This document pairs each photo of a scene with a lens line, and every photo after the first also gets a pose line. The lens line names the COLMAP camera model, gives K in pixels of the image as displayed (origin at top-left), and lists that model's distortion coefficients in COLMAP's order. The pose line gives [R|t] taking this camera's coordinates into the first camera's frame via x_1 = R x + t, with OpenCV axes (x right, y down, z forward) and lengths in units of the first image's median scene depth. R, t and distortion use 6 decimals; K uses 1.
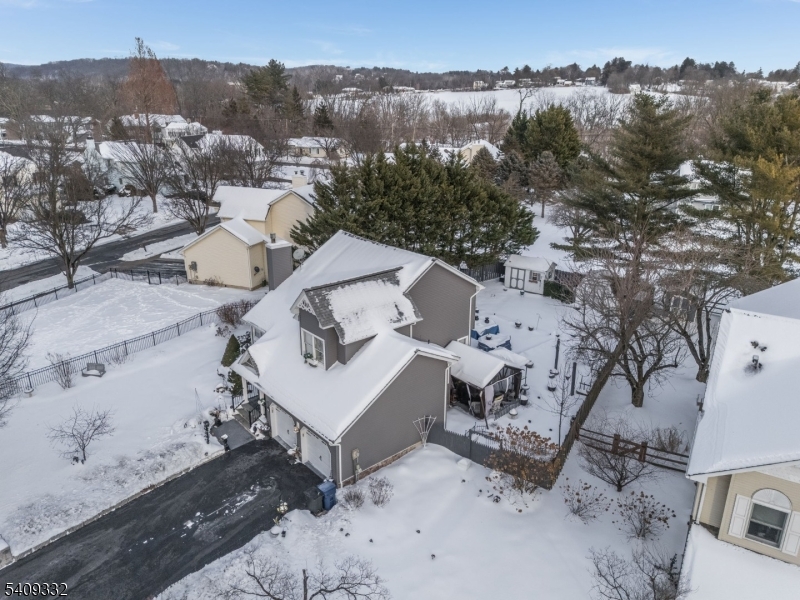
lens RADIAL K [[587.2, 0, 399.8], [0, 587.2, 300.0], [0, 0, 1]] dist [0.044672, -0.026414]
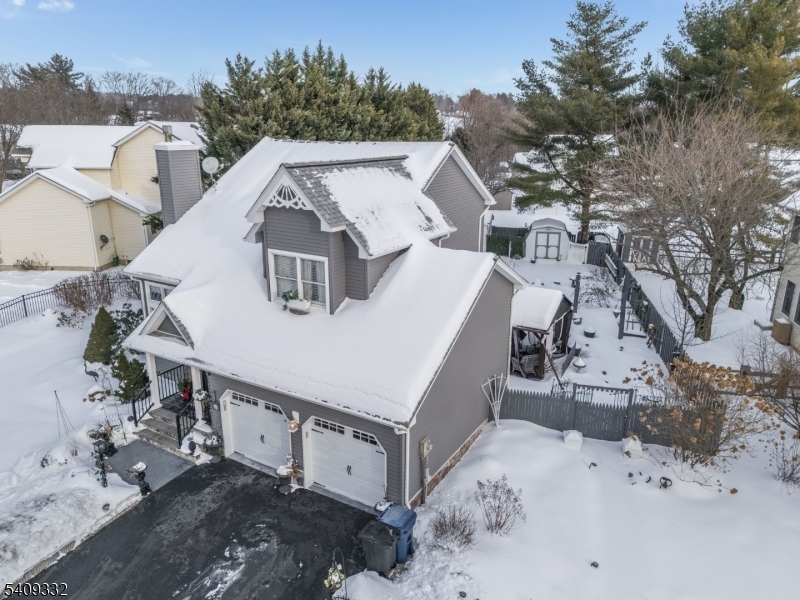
lens RADIAL K [[587.2, 0, 402.7], [0, 587.2, 304.2], [0, 0, 1]] dist [0.044672, -0.026414]
pose [[0.949484, -0.091122, 0.300293, -0.216912], [0.103343, 0.994331, -0.025033, 0.125042], [-0.296310, 0.054801, 0.953518, 0.426974]]
